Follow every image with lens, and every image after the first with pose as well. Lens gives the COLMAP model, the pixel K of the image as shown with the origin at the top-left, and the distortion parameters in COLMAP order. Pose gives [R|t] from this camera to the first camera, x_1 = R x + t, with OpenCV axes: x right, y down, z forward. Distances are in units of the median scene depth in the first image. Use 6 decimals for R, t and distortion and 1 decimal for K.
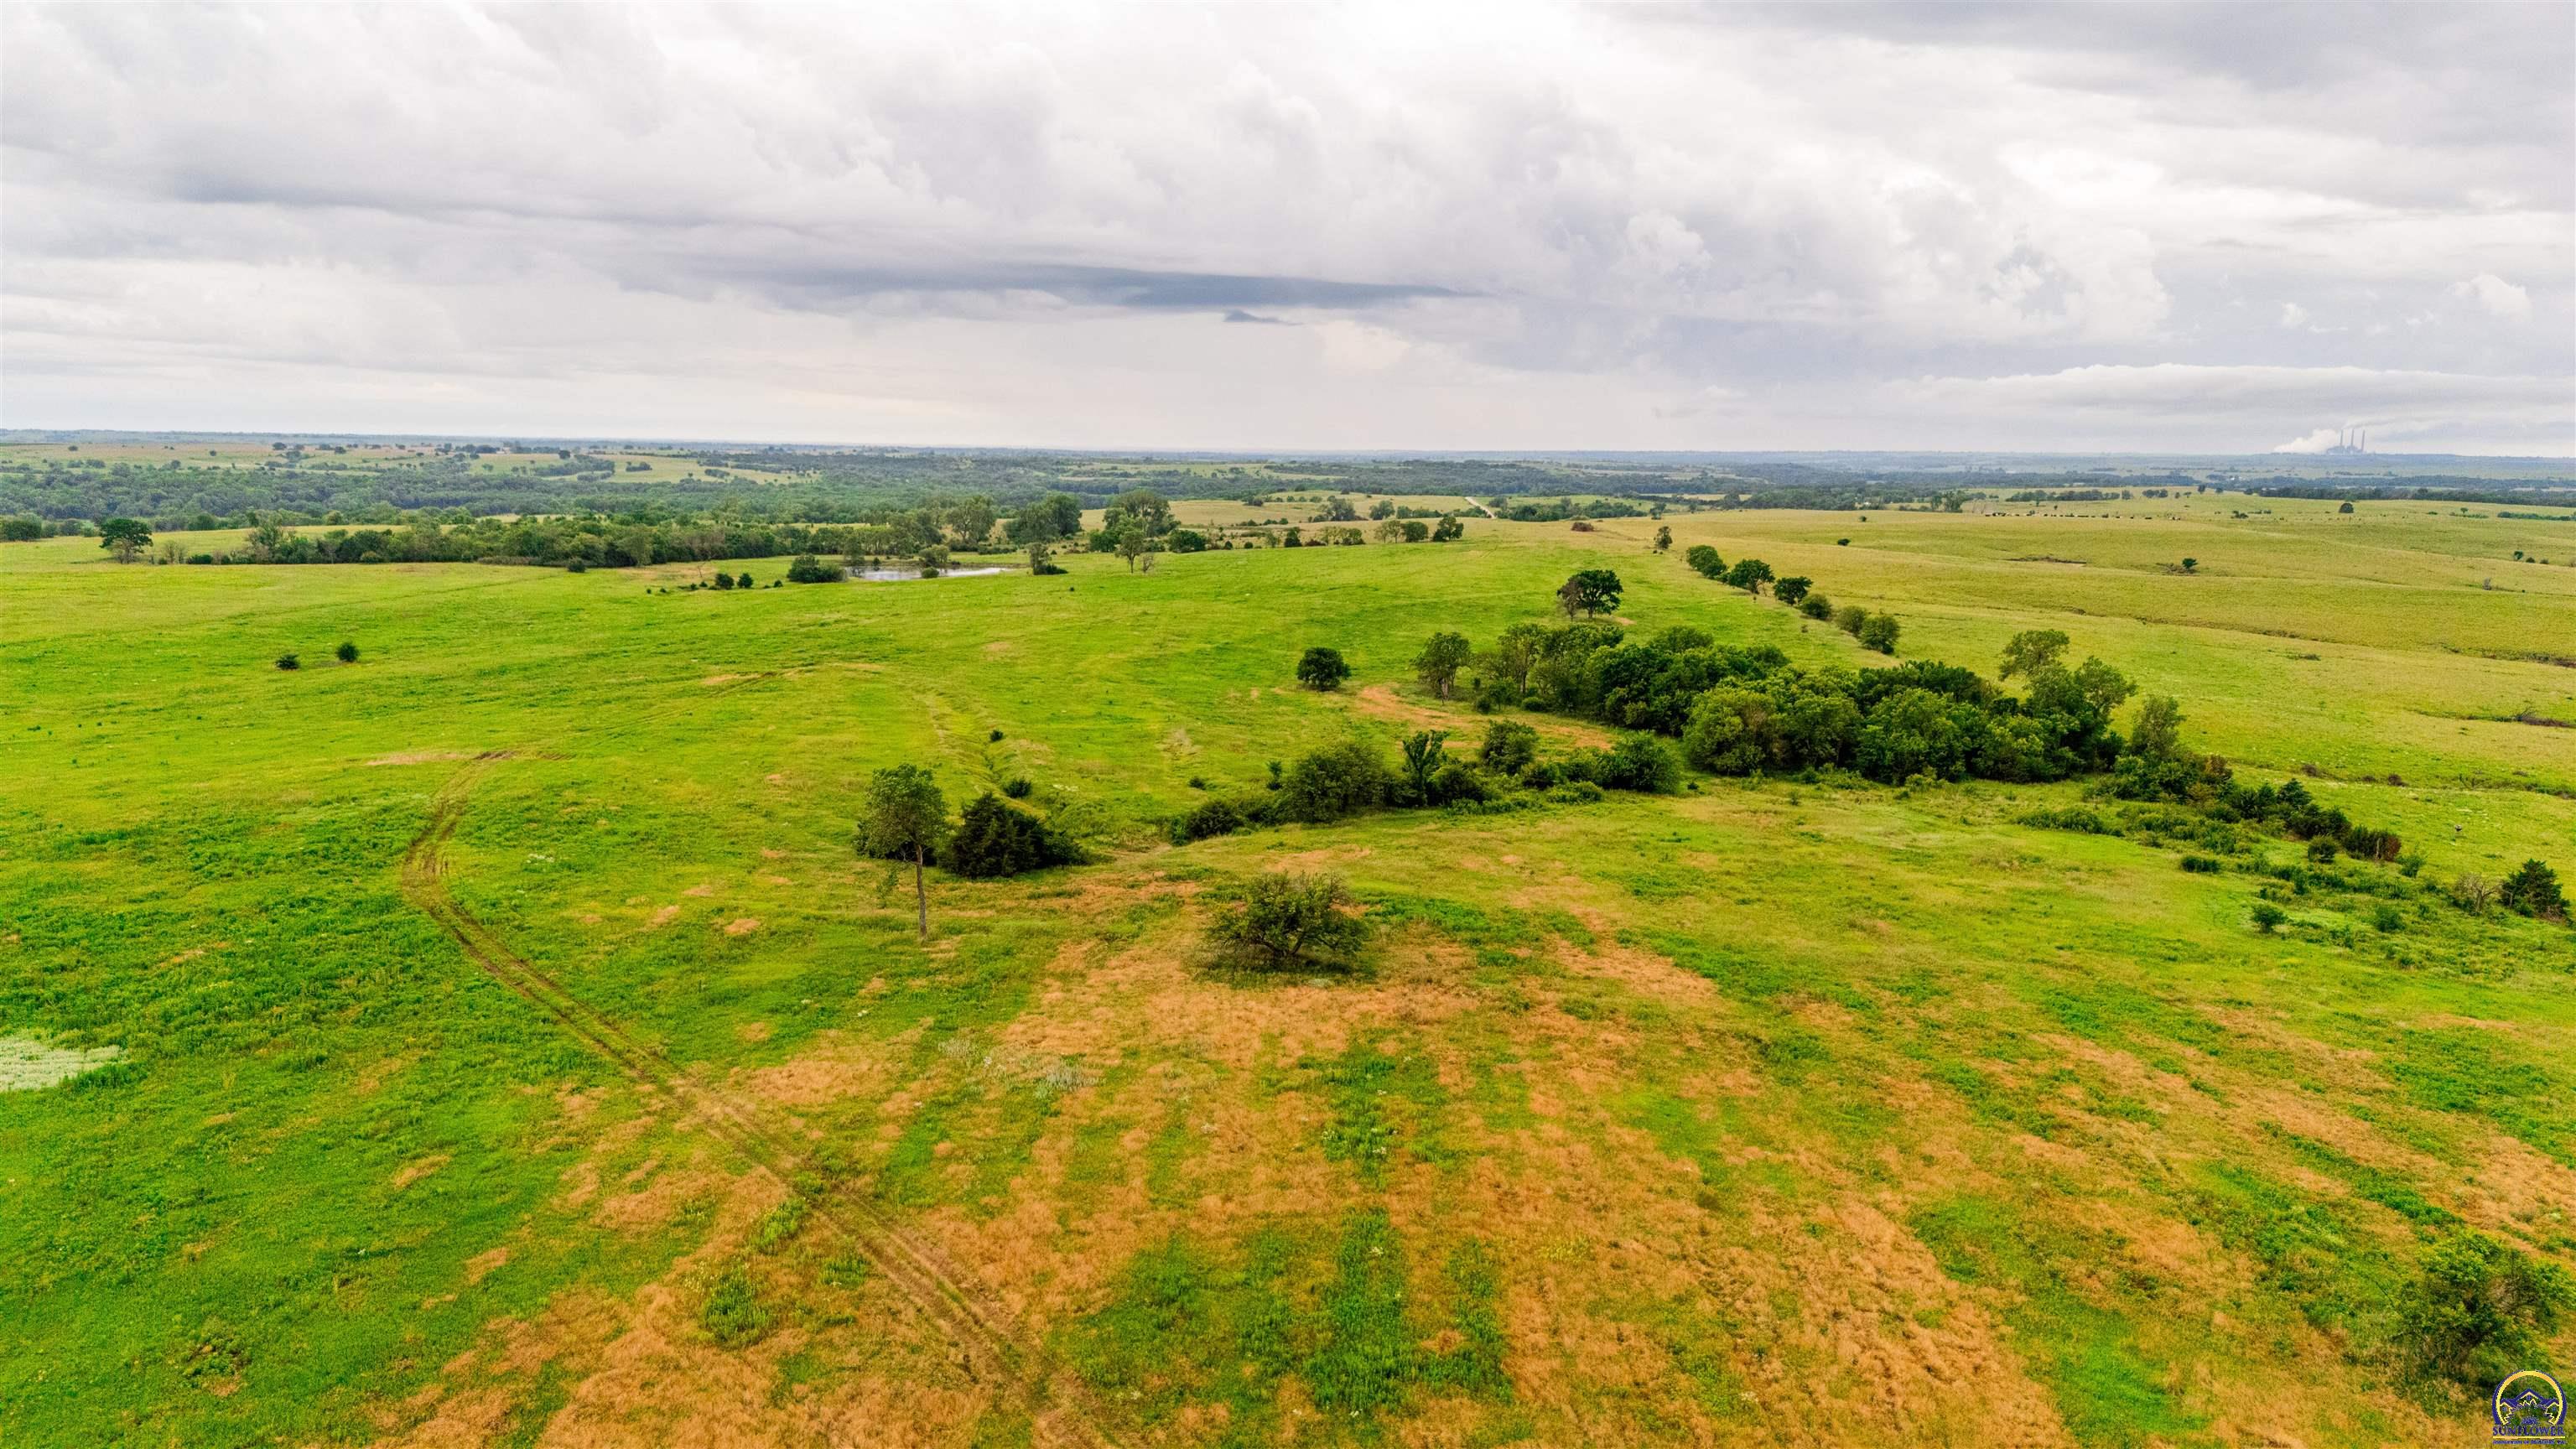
lens RADIAL K [[2104.5, 0, 1266.5], [0, 2104.5, 711.2], [0, 0, 1]] dist [0.093022, -0.111990]
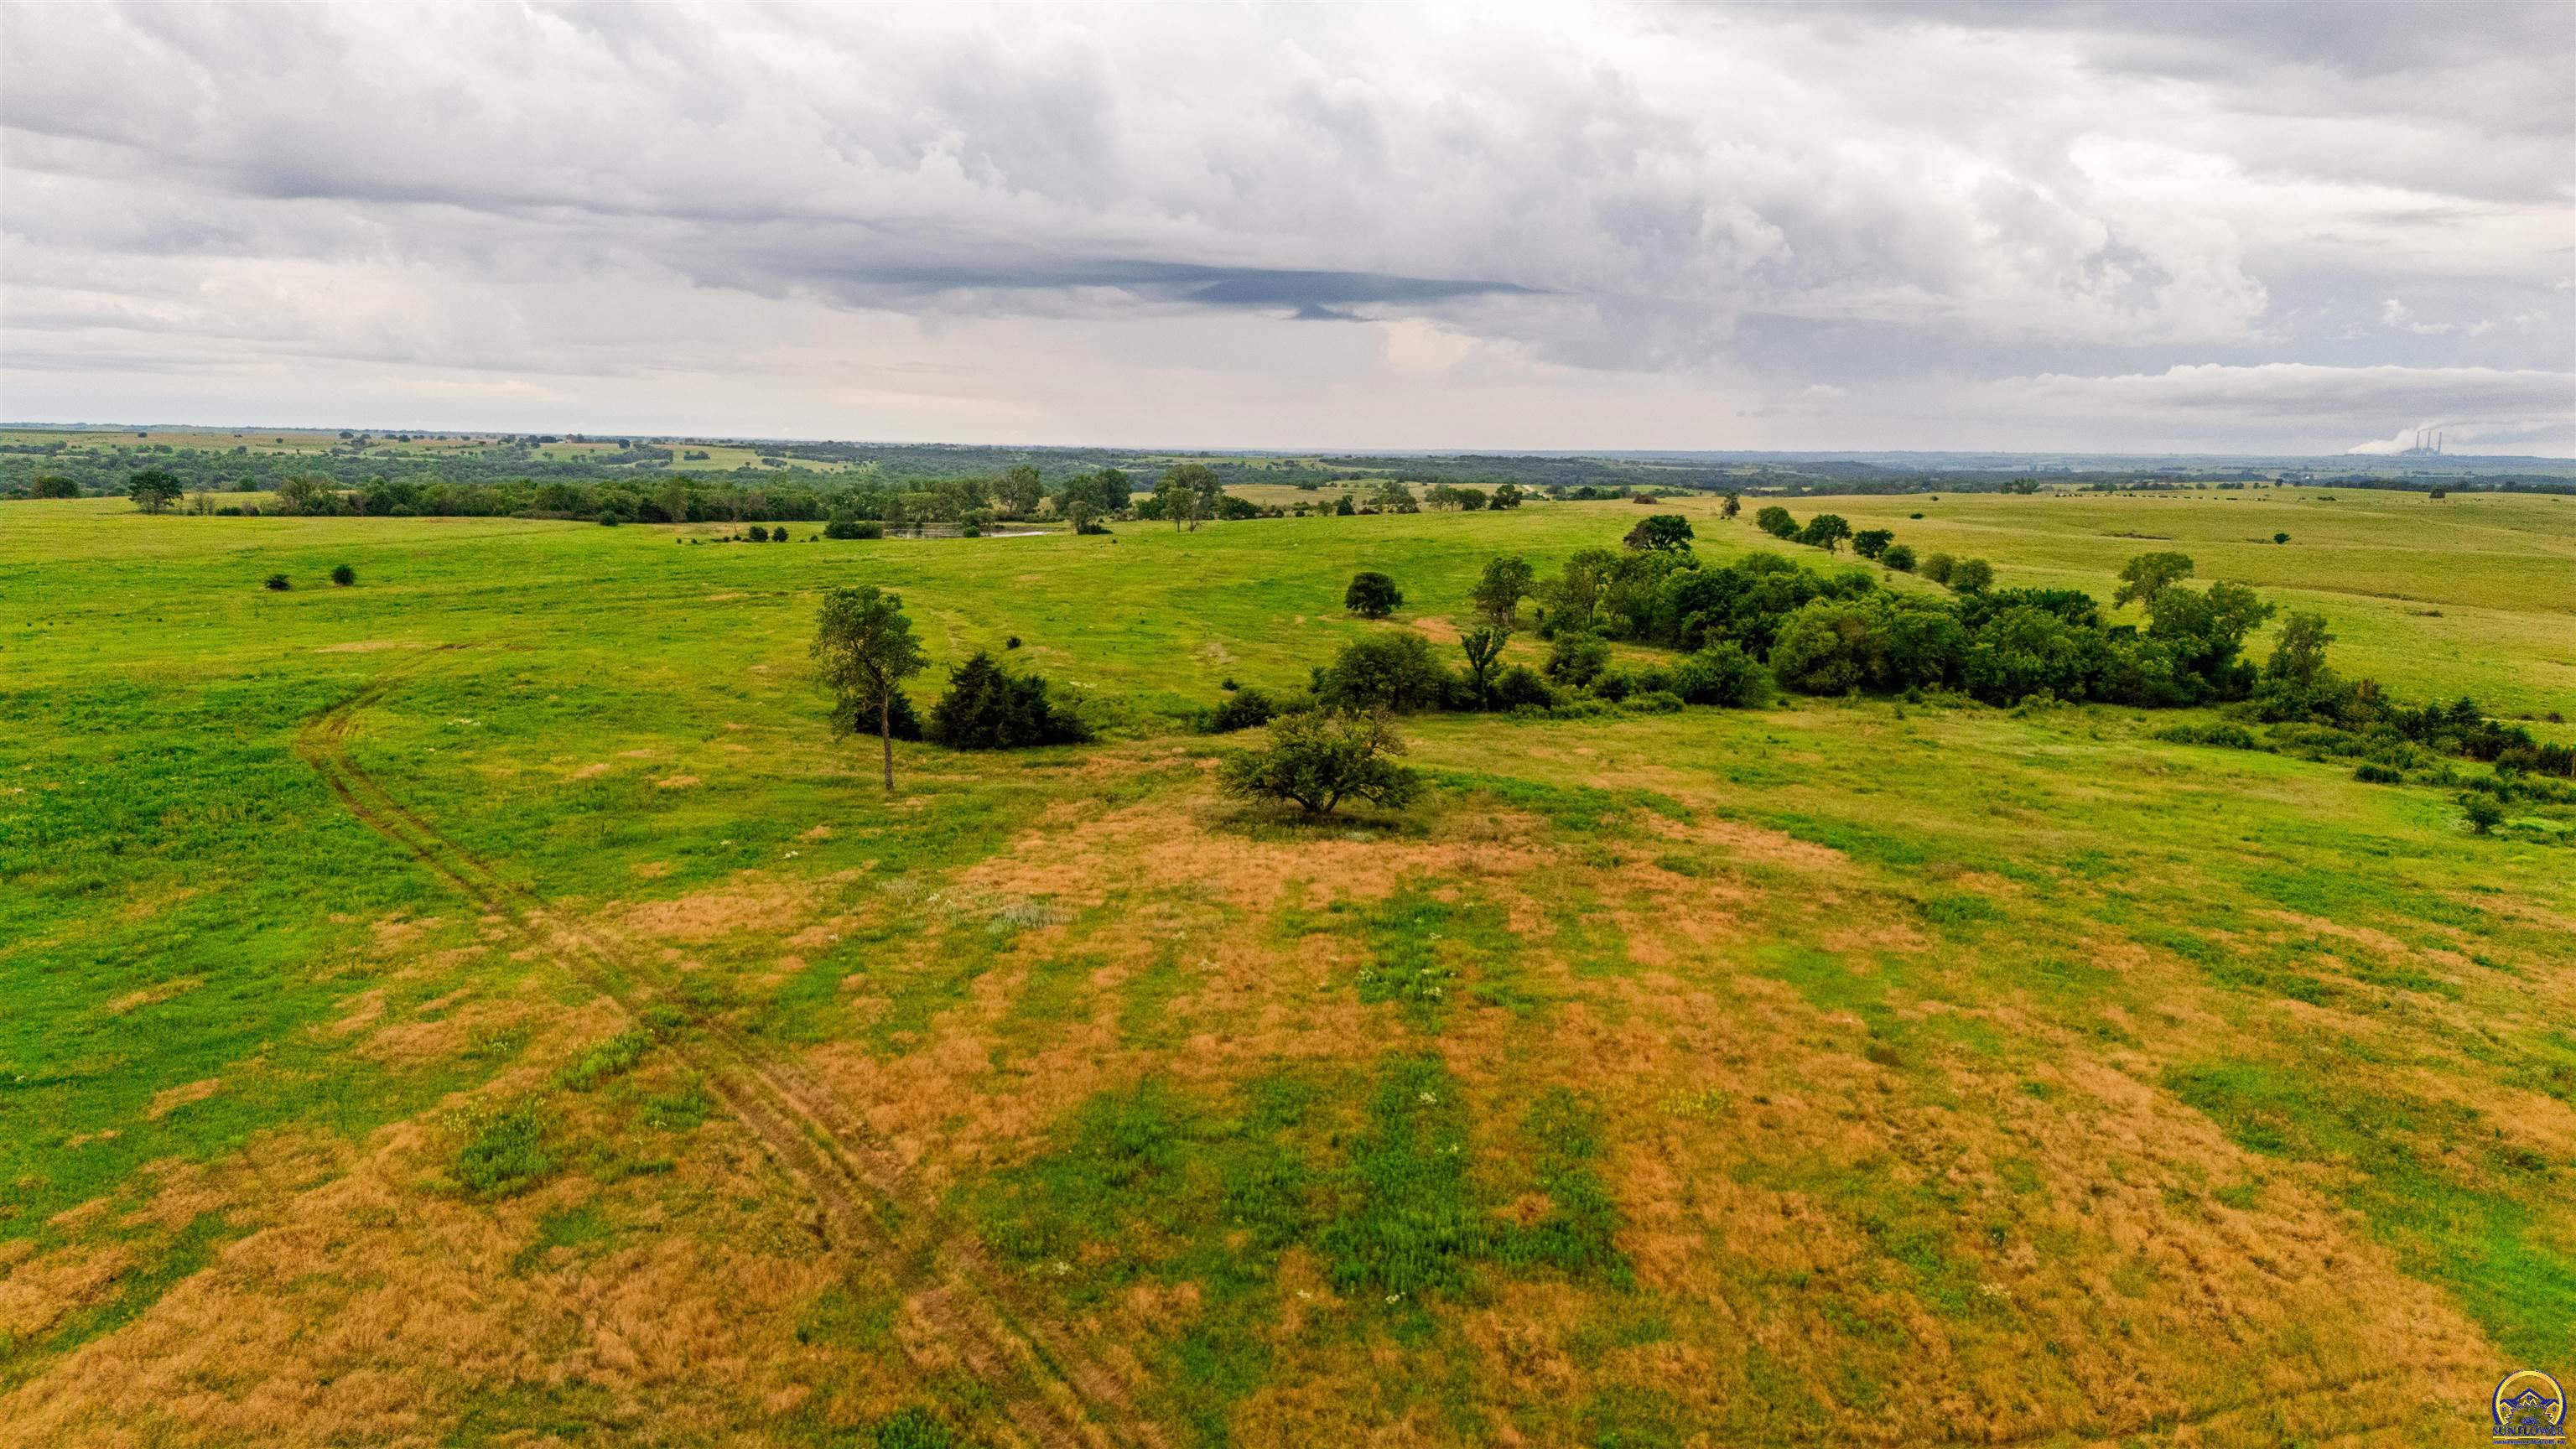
lens RADIAL K [[2002.2, 0, 1288.0], [0, 2002.2, 724.5], [0, 0, 1]] dist [0.093263, -0.098343]
pose [[0.999749, 0.013399, -0.017937, 0.011896], [-0.013672, 0.999791, -0.015200, 0.108891], [0.017730, 0.015441, 0.999724, 0.249822]]
